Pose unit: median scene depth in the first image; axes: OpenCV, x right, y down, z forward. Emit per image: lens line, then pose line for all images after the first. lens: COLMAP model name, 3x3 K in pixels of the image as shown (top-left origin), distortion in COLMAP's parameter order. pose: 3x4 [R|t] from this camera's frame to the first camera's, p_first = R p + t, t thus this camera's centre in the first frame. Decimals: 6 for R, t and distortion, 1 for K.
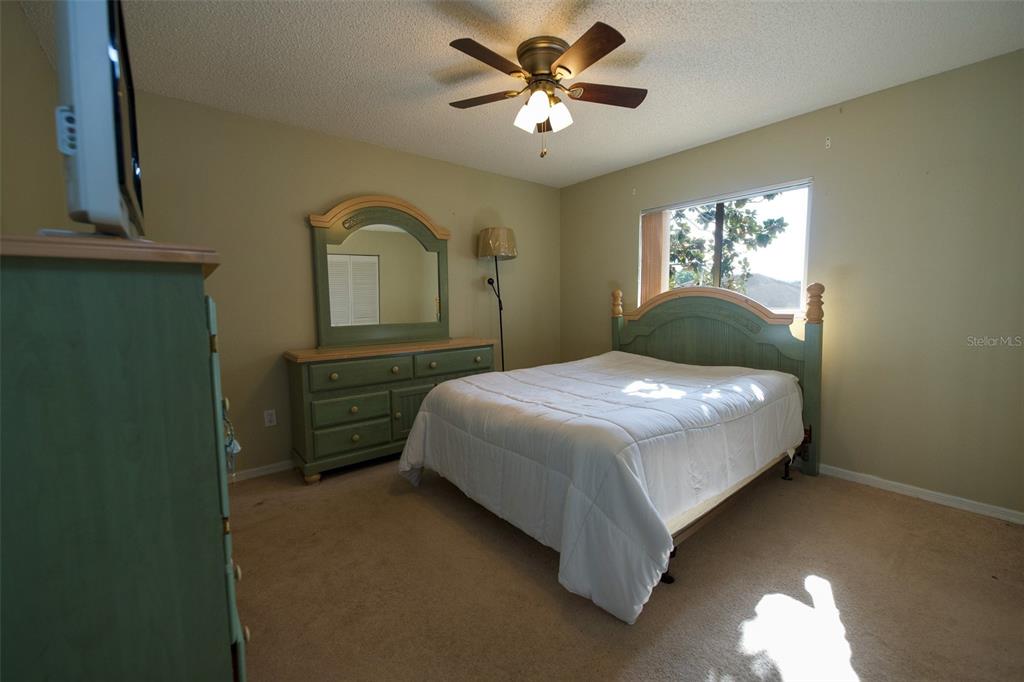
lens RADIAL K [[420.5, 0, 512.0], [0, 420.5, 341.0], [0, 0, 1]] dist [0.013516, -0.000368]
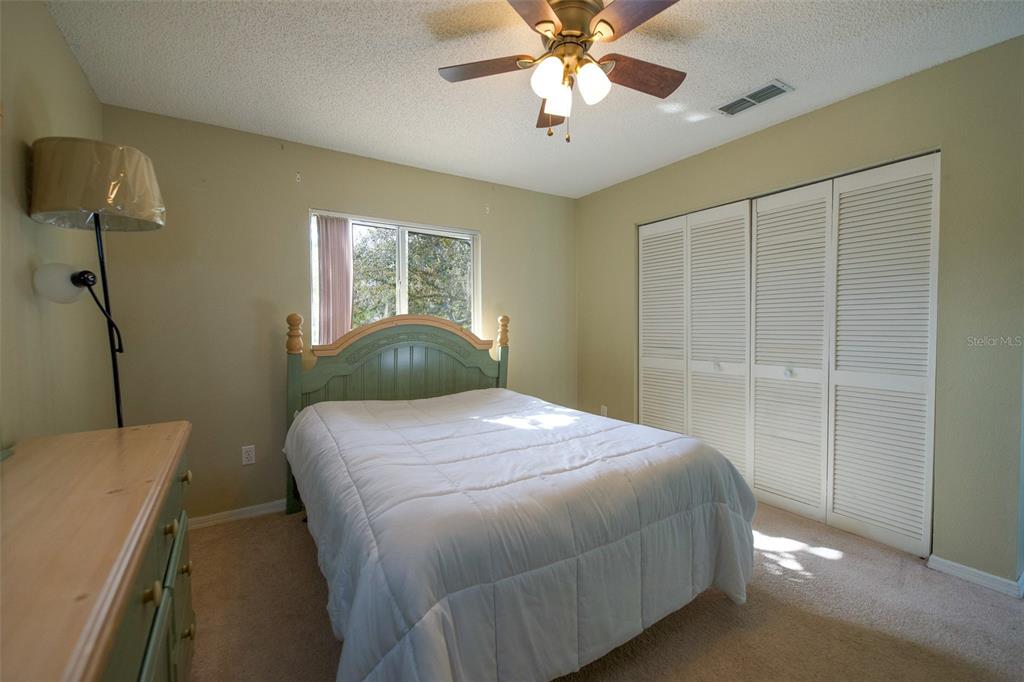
lens RADIAL K [[420.5, 0, 512.0], [0, 420.5, 341.0], [0, 0, 1]] dist [0.013516, -0.000368]
pose [[0.126926, -0.022777, 0.991651, -0.481225], [0.102329, 0.994703, 0.009749, -0.059882], [-0.986620, 0.100238, 0.128585, 0.702494]]
